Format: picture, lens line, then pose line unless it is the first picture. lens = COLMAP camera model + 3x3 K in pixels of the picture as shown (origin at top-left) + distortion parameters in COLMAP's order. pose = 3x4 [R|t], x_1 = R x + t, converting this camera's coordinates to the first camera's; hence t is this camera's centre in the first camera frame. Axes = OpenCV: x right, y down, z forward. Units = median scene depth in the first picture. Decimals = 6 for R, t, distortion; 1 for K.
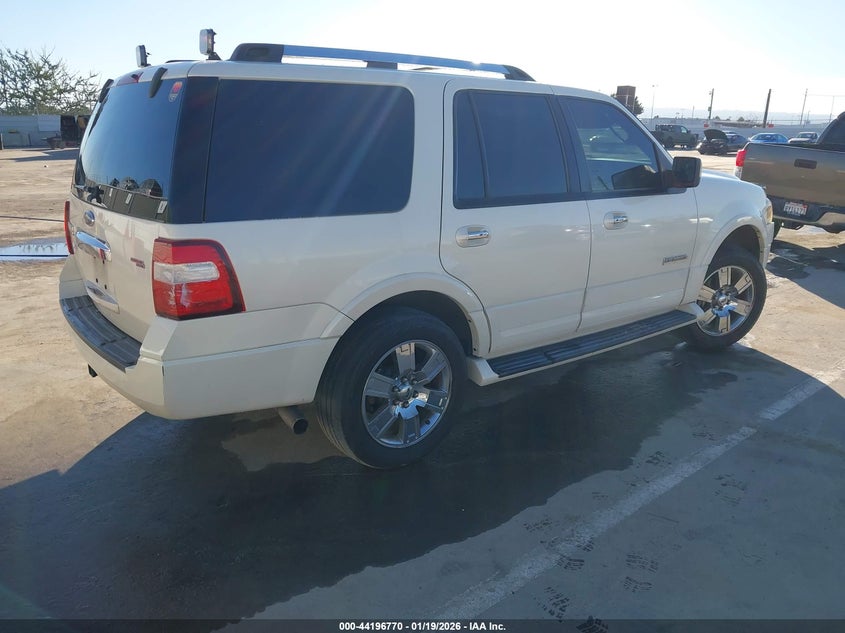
lens RADIAL K [[664.0, 0, 422.5], [0, 664.0, 316.5], [0, 0, 1]] dist [0.006858, -0.000230]
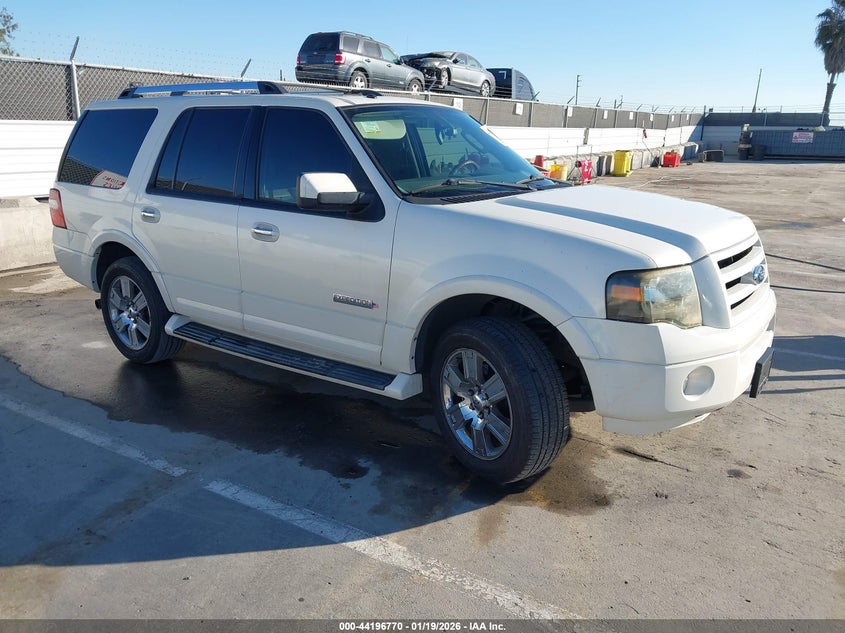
lens RADIAL K [[664.0, 0, 422.5], [0, 664.0, 316.5], [0, 0, 1]] dist [0.006858, -0.000230]
pose [[0.286398, 0.264572, -0.920857, 1.429562], [-0.255102, 0.947481, 0.192881, -0.305871], [0.923525, 0.179671, 0.338850, 1.004361]]
